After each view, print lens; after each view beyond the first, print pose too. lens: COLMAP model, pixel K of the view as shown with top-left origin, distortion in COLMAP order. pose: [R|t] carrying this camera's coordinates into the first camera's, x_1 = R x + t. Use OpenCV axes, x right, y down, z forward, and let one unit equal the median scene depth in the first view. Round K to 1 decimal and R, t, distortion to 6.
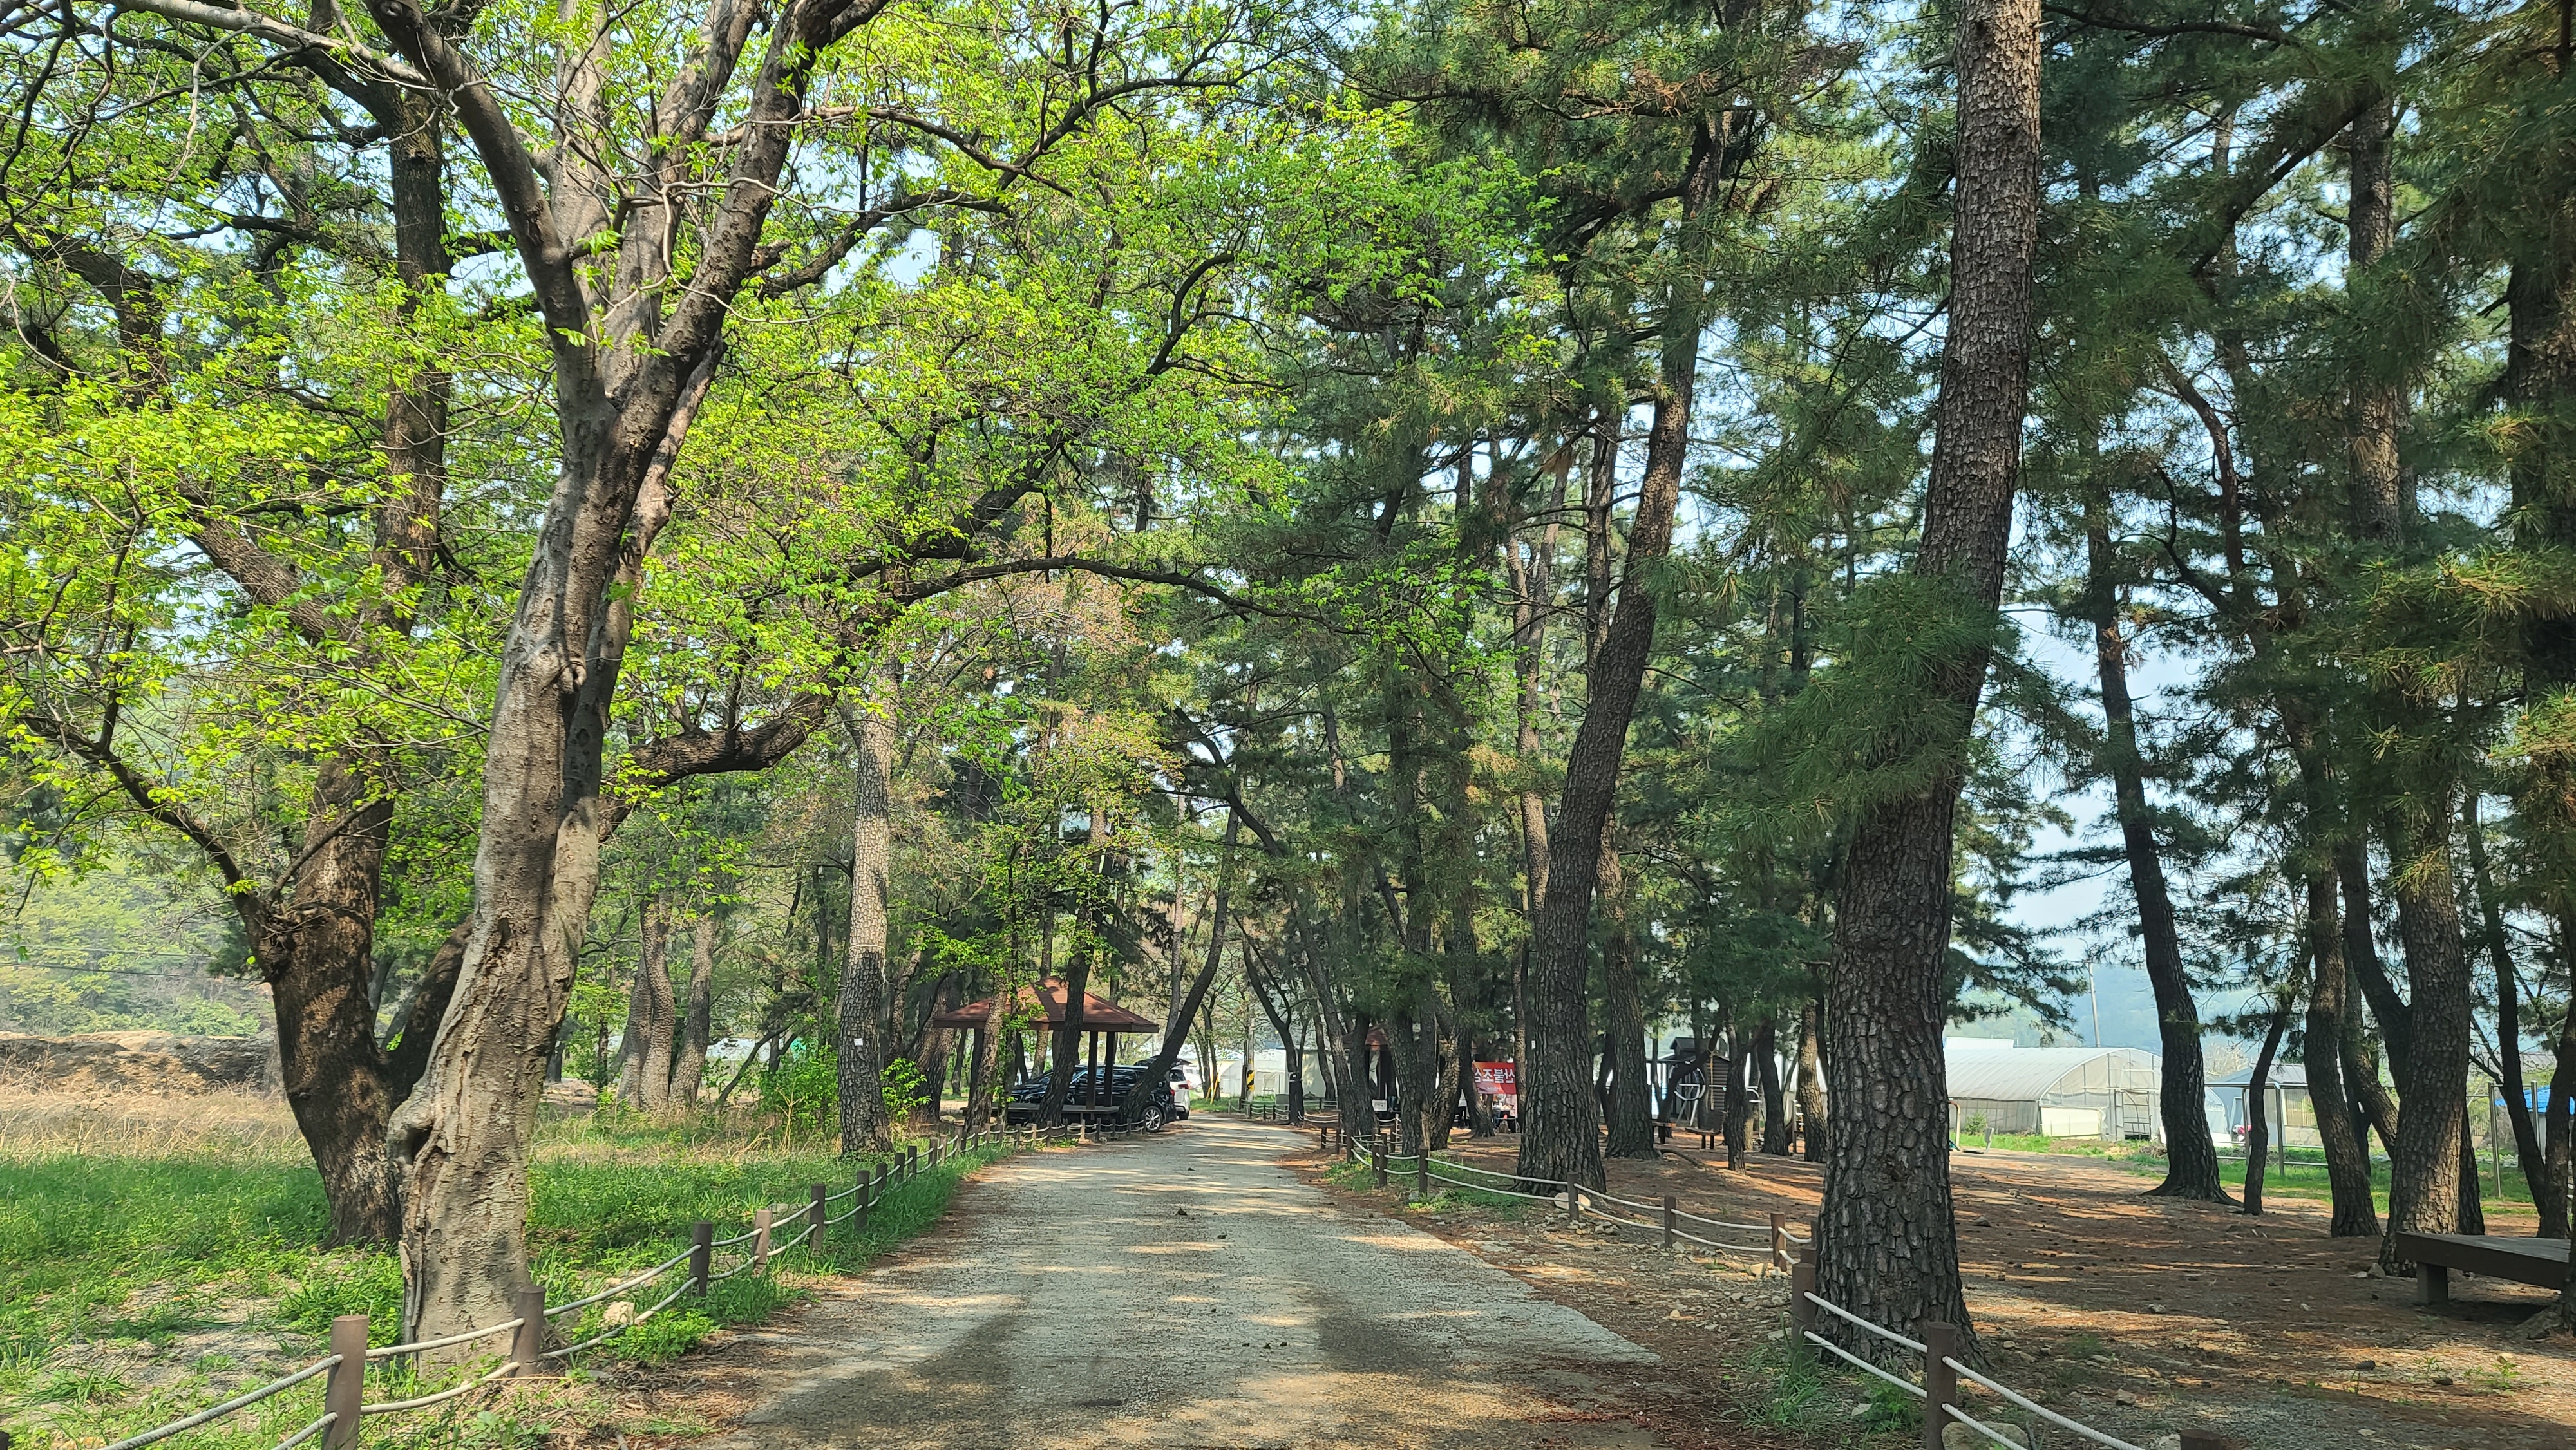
lens RADIAL K [[1875.6, 0, 1280.0], [0, 1875.6, 741.8], [0, 0, 1]] dist [0.054776, -0.035022]
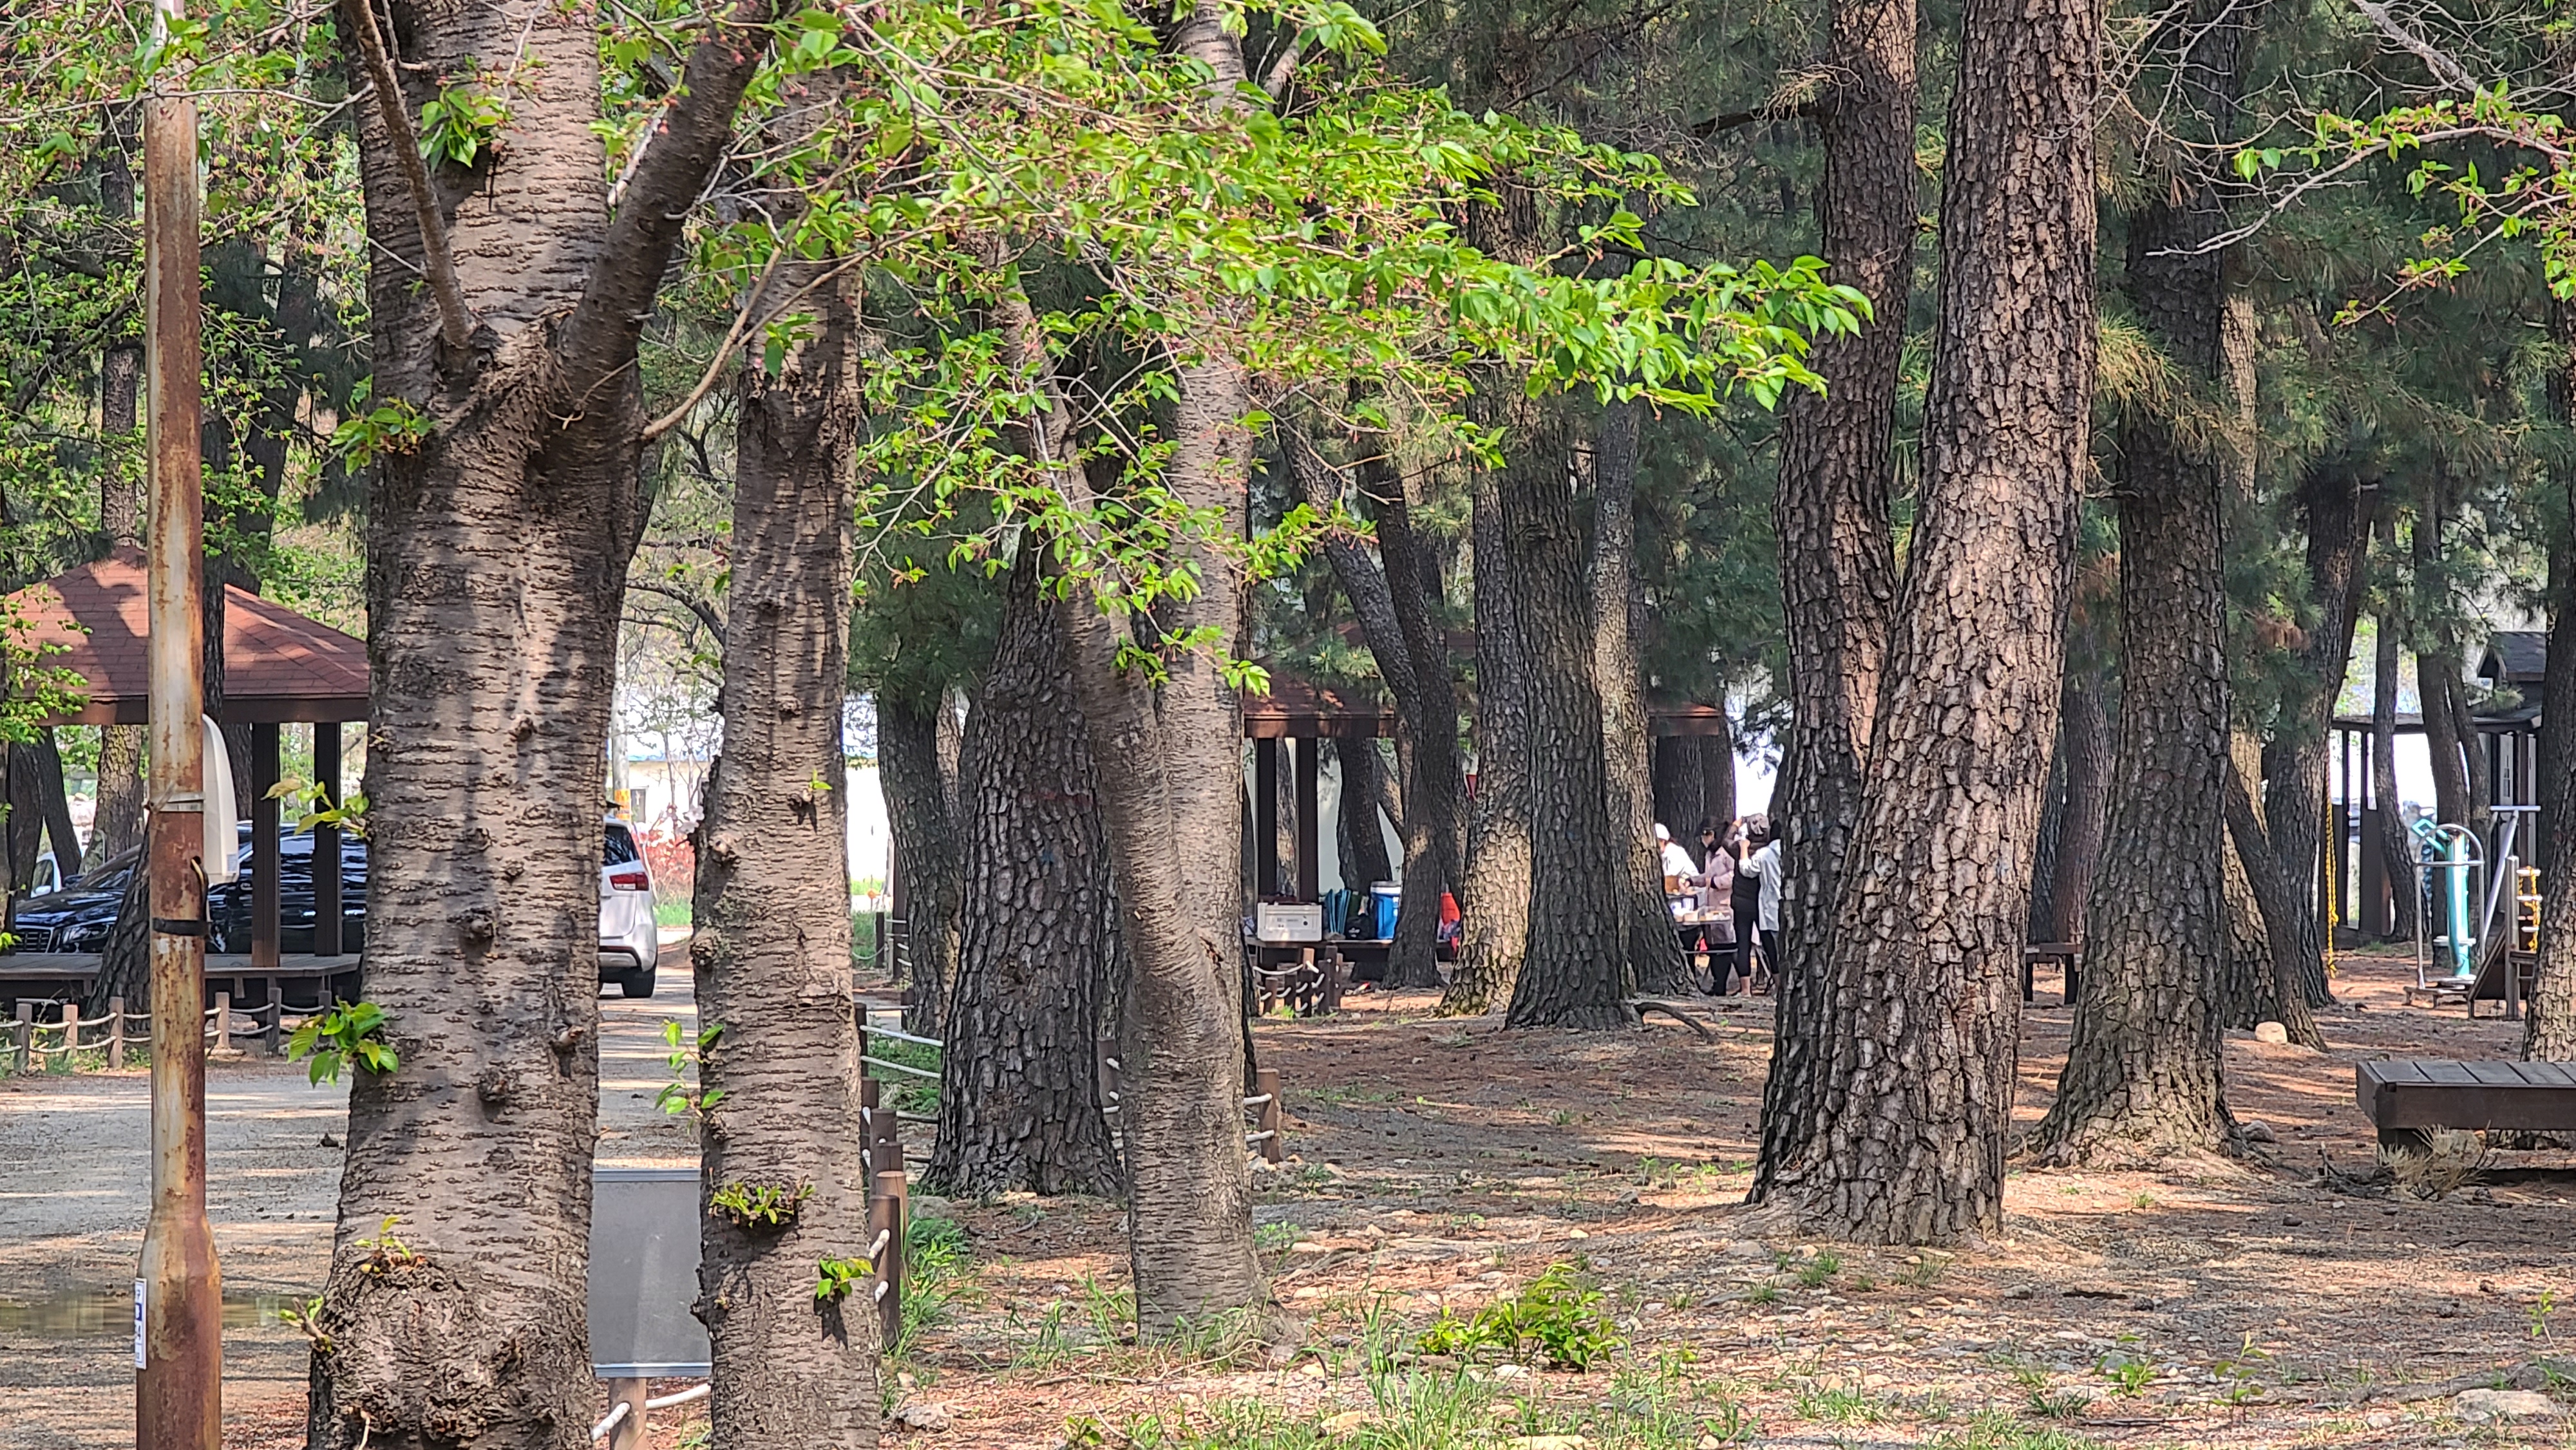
lens RADIAL K [[9429.1, 0, 1263.2], [0, 9429.1, 735.1], [0, 0, 1]] dist [0.424328, 0.000000]
pose [[0.999337, -0.033738, -0.013717, 0.260666], [0.035565, 0.985141, 0.168026, -0.303426], [0.007845, -0.168402, 0.985687, -1.636423]]
